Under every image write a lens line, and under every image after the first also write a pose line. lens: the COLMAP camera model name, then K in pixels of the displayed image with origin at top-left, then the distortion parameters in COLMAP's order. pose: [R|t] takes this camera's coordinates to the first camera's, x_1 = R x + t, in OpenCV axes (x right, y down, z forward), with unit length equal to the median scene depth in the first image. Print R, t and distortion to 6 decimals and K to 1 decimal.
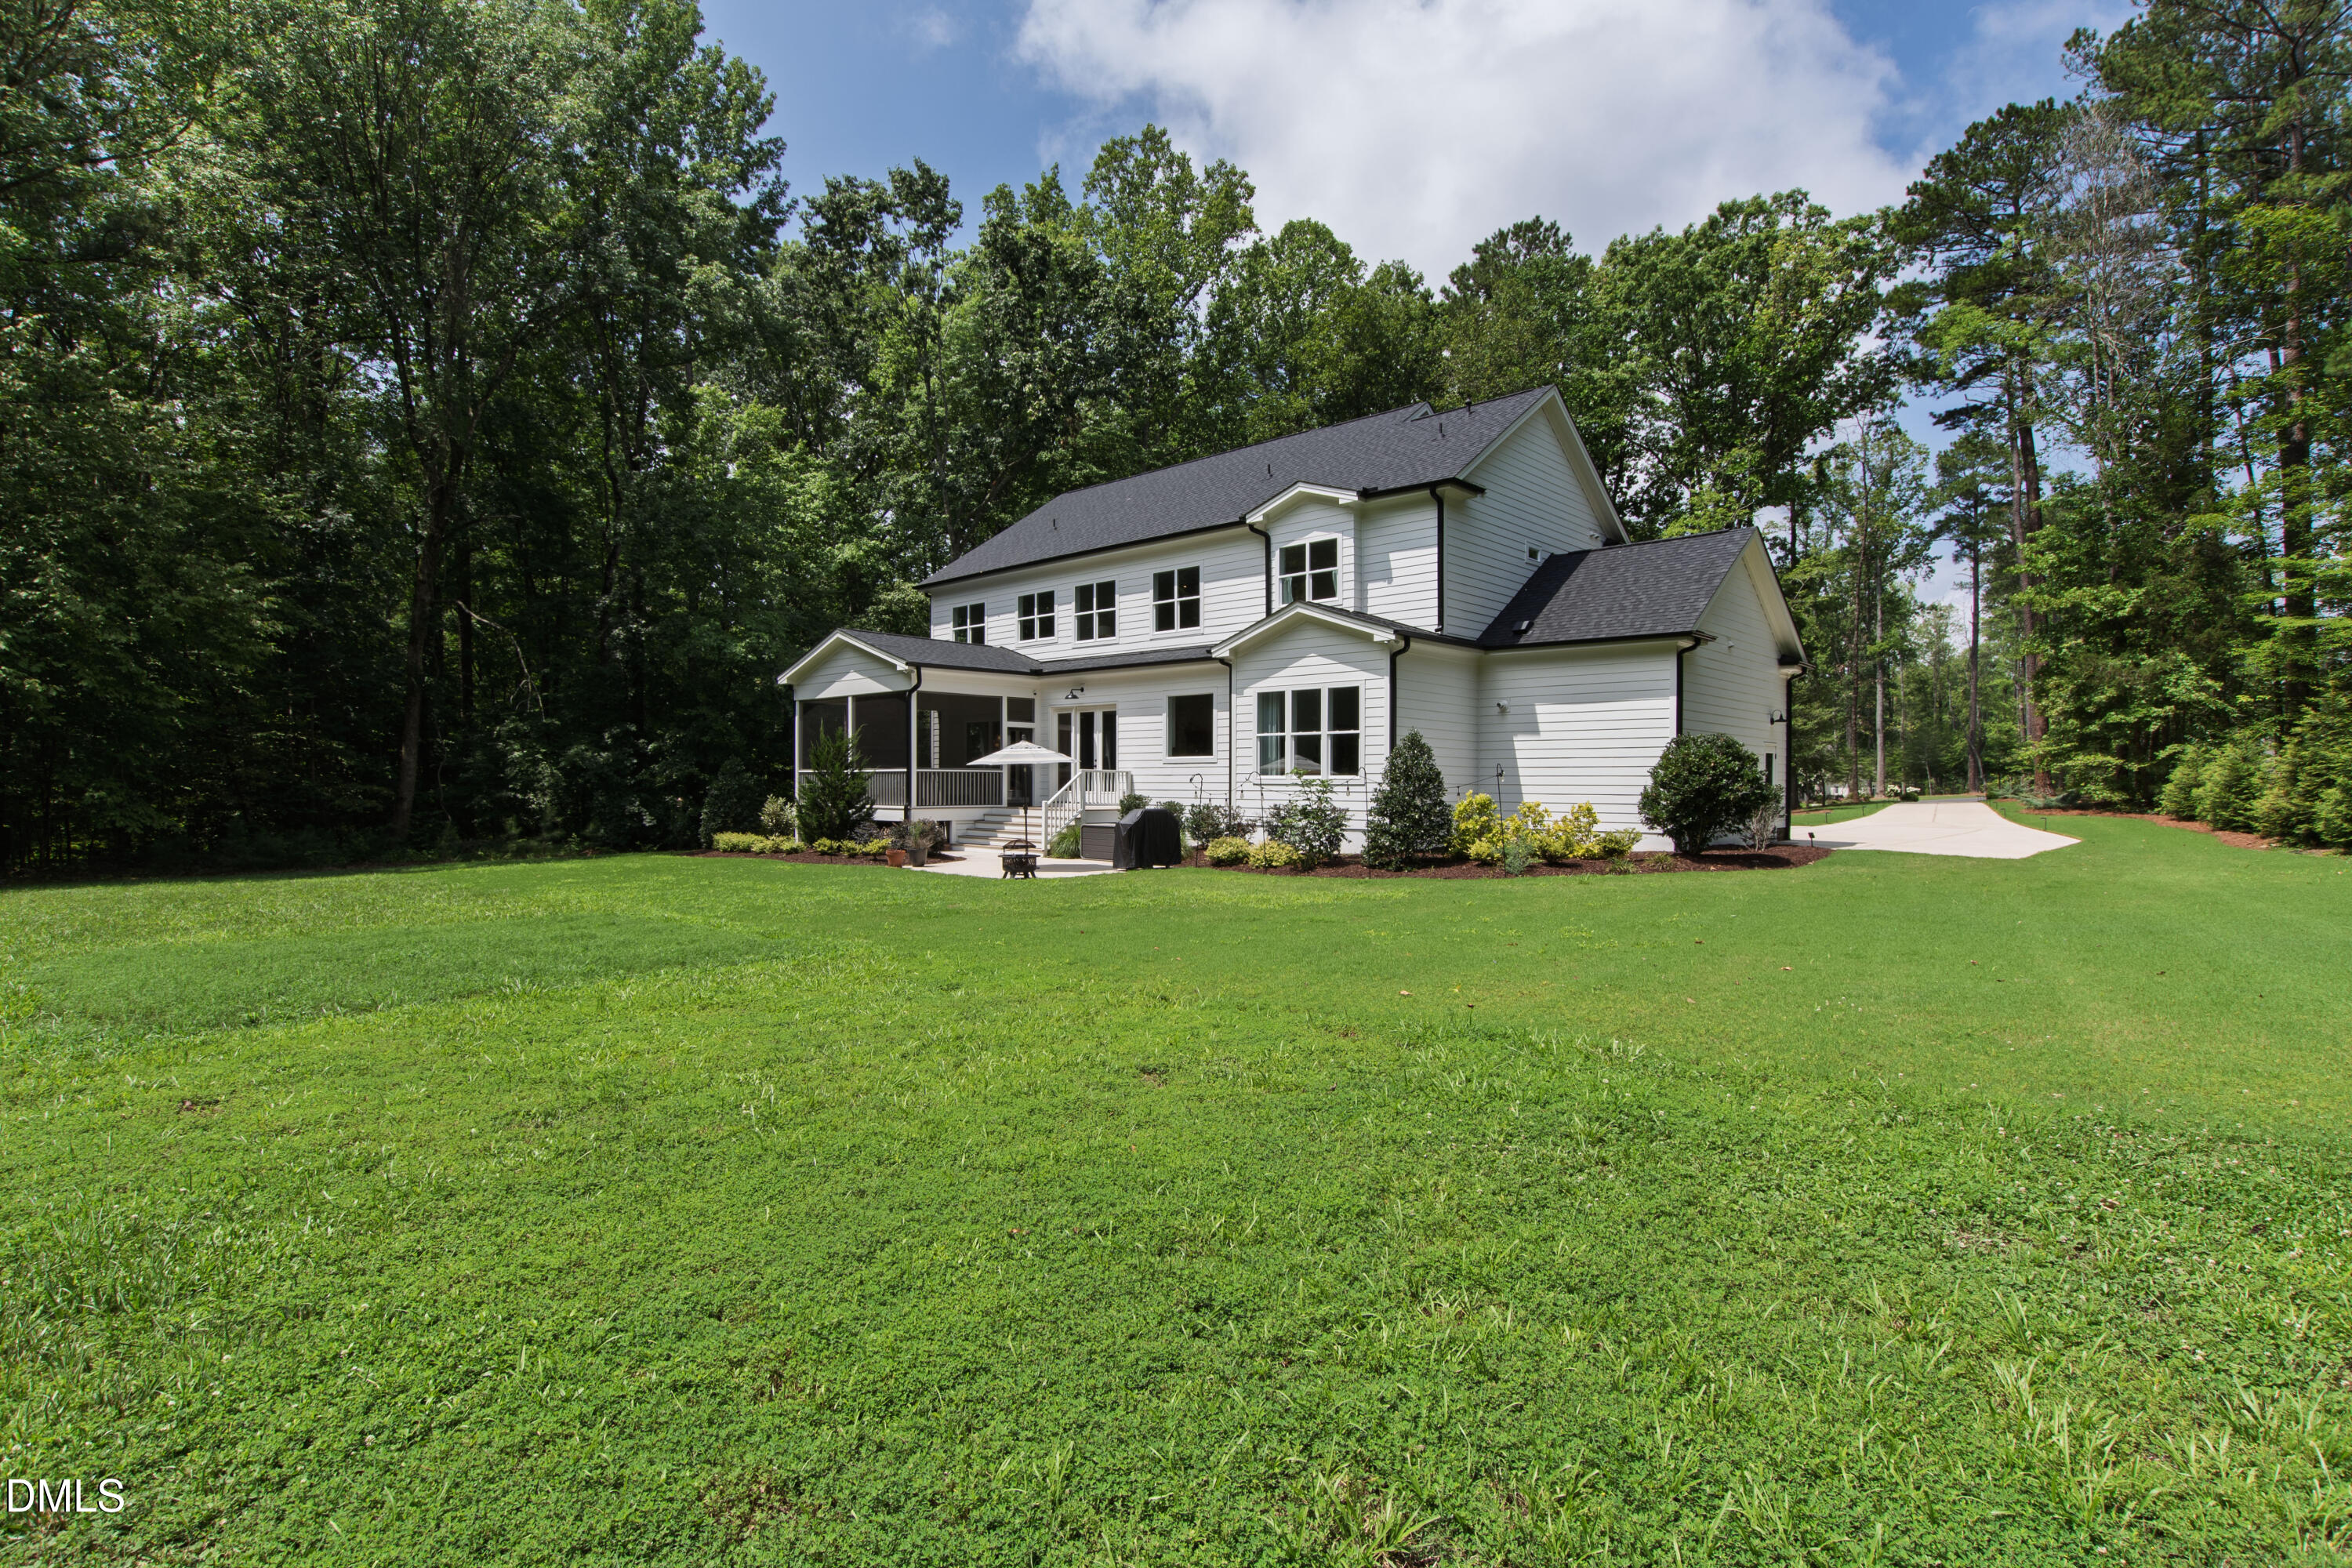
lens RADIAL K [[1156.4, 0, 1177.5], [0, 1156.4, 785.5], [0, 0, 1]] dist [0.011412, -0.000877]
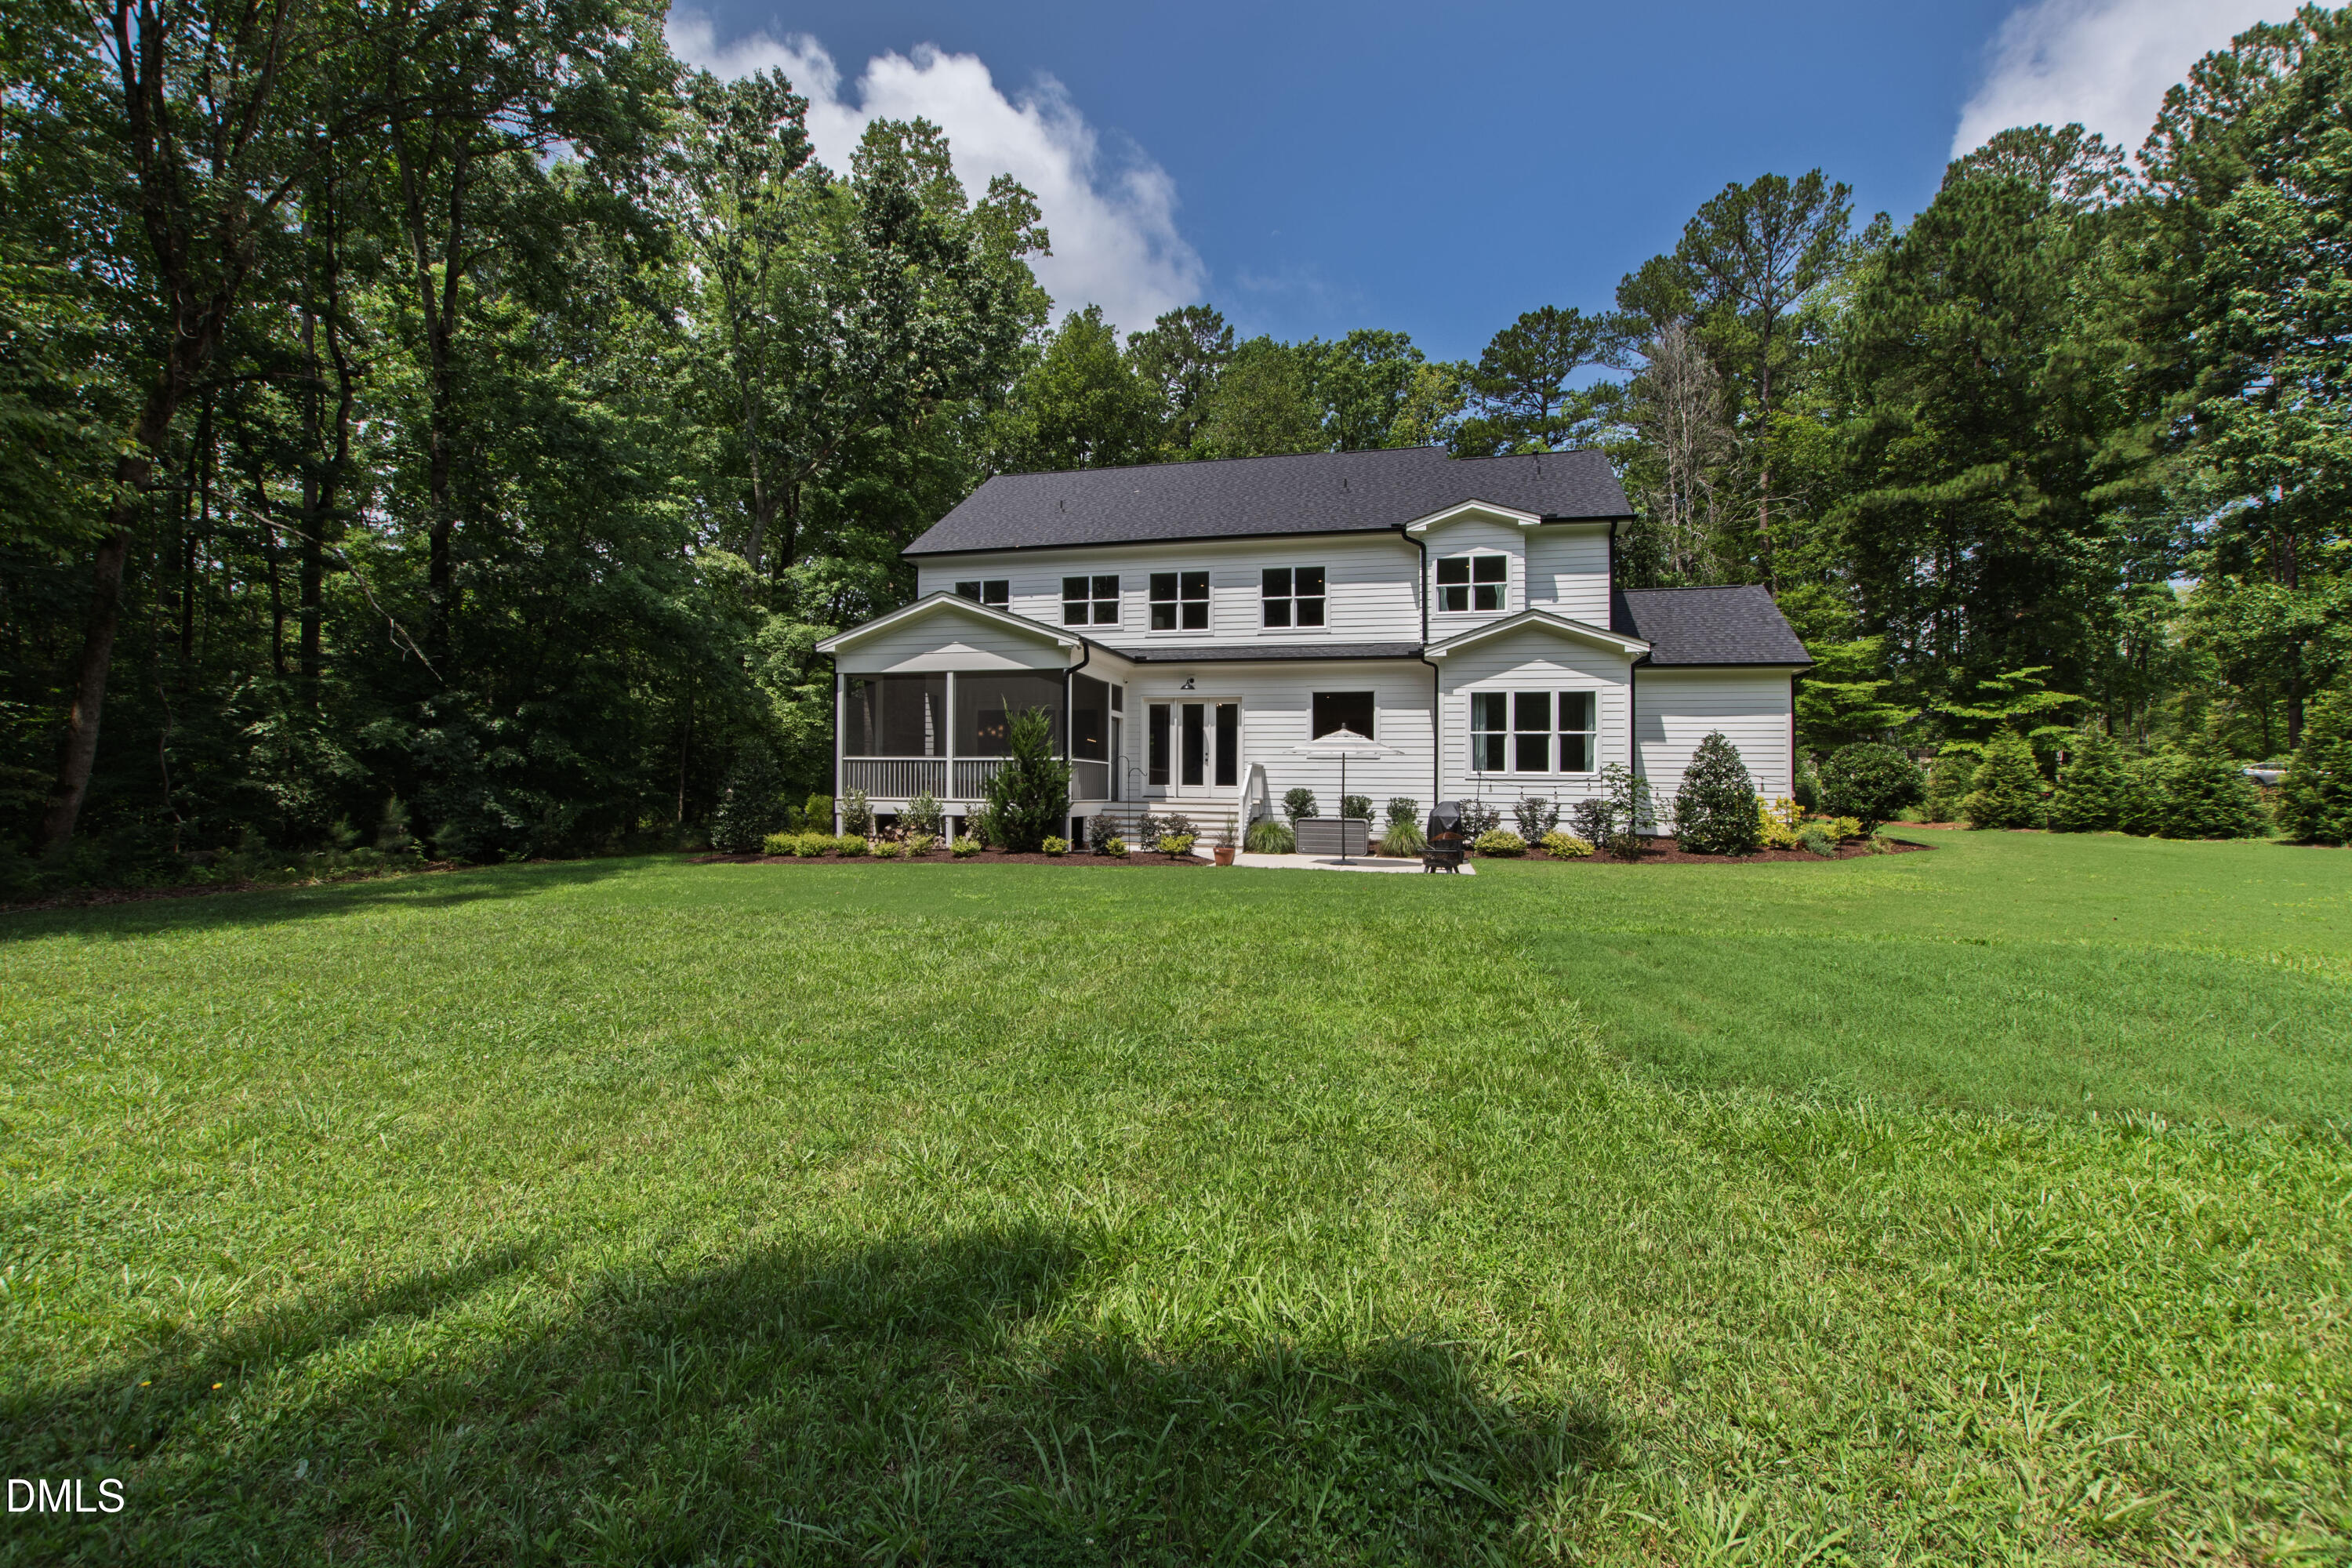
lens RADIAL K [[1033.1, 0, 1176.1], [0, 1033.1, 786.8], [0, 0, 1]] dist [-0.000619, -0.000026]
pose [[0.869621, 0.012014, 0.493575, -0.535197], [-0.008098, 0.999917, -0.010070, 0.014290], [-0.493654, 0.004761, 0.869645, 0.269798]]
